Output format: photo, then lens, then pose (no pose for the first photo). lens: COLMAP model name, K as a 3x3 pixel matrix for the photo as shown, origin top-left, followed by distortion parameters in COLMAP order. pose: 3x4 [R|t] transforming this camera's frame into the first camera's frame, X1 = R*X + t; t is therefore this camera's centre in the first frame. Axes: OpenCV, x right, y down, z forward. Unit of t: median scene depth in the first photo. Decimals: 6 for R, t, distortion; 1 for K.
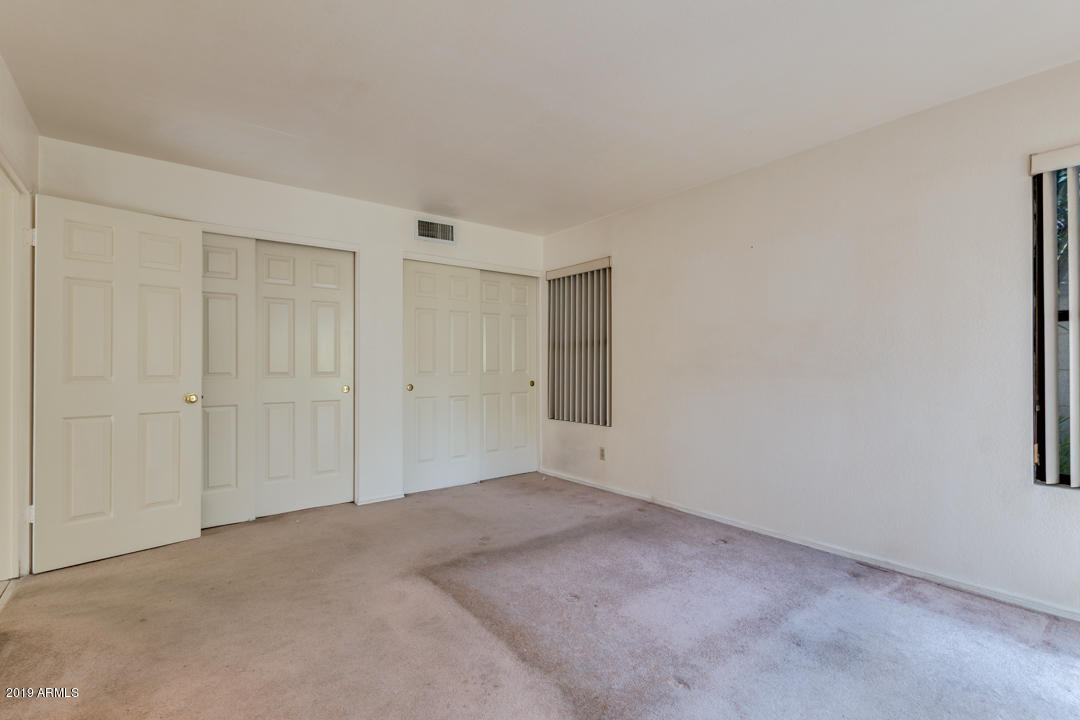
lens RADIAL K [[496.5, 0, 528.4], [0, 496.5, 361.4], [0, 0, 1]] dist [0.001275, 0.000102]
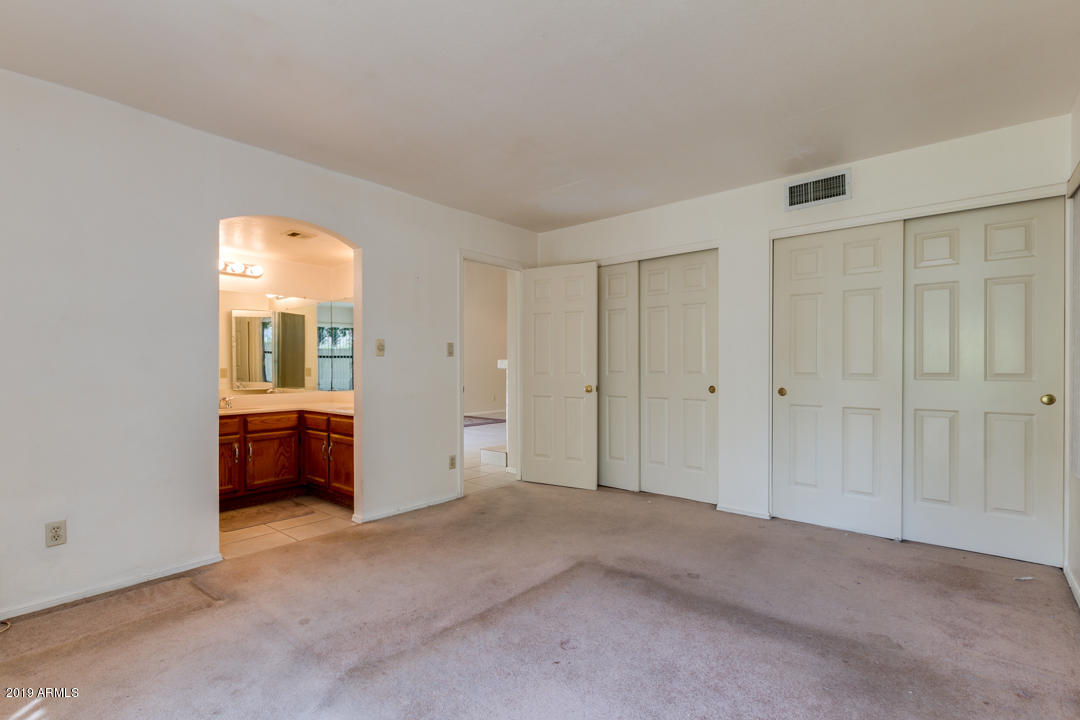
lens RADIAL K [[496.5, 0, 535.5], [0, 496.5, 364.2], [0, 0, 1]] dist [0.001275, 0.000102]
pose [[0.211322, 0.001866, -0.977415, 0.586538], [0.010423, 0.999937, 0.004163, -0.002028], [0.977361, -0.011067, 0.211289, 0.501688]]
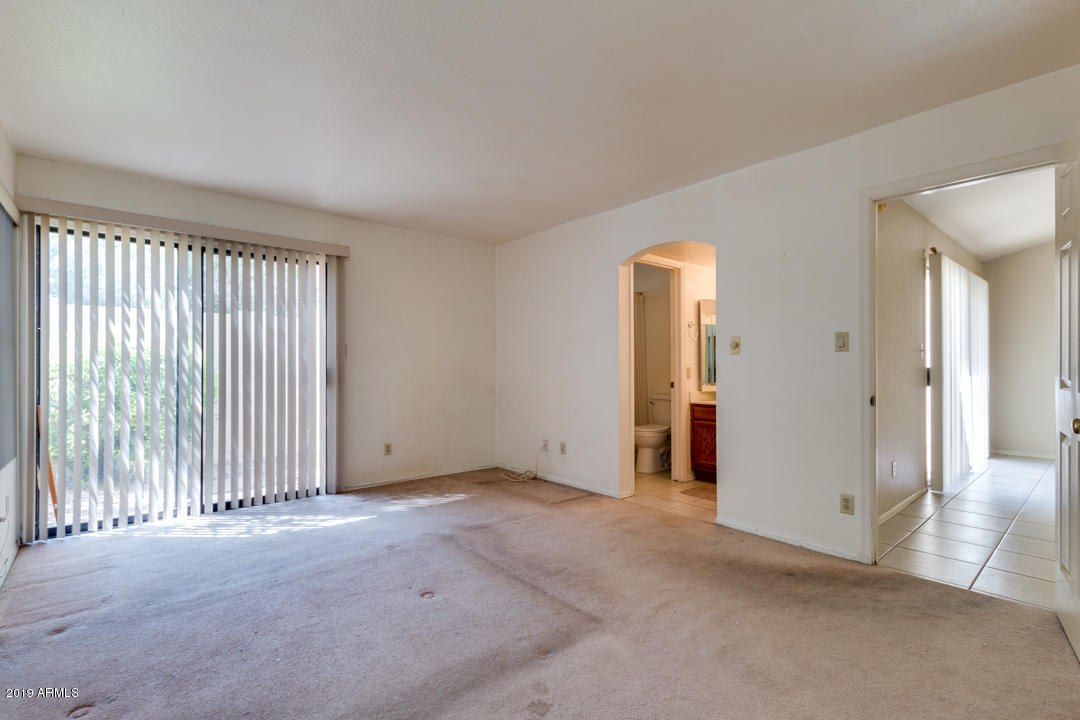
lens RADIAL K [[496.5, 0, 547.2], [0, 496.5, 363.2], [0, 0, 1]] dist [0.001275, 0.000102]
pose [[-0.997558, 0.007084, -0.069479, -0.054556], [0.007940, 0.999896, -0.012056, 0.007758], [0.069386, -0.012578, -0.997511, 1.330981]]
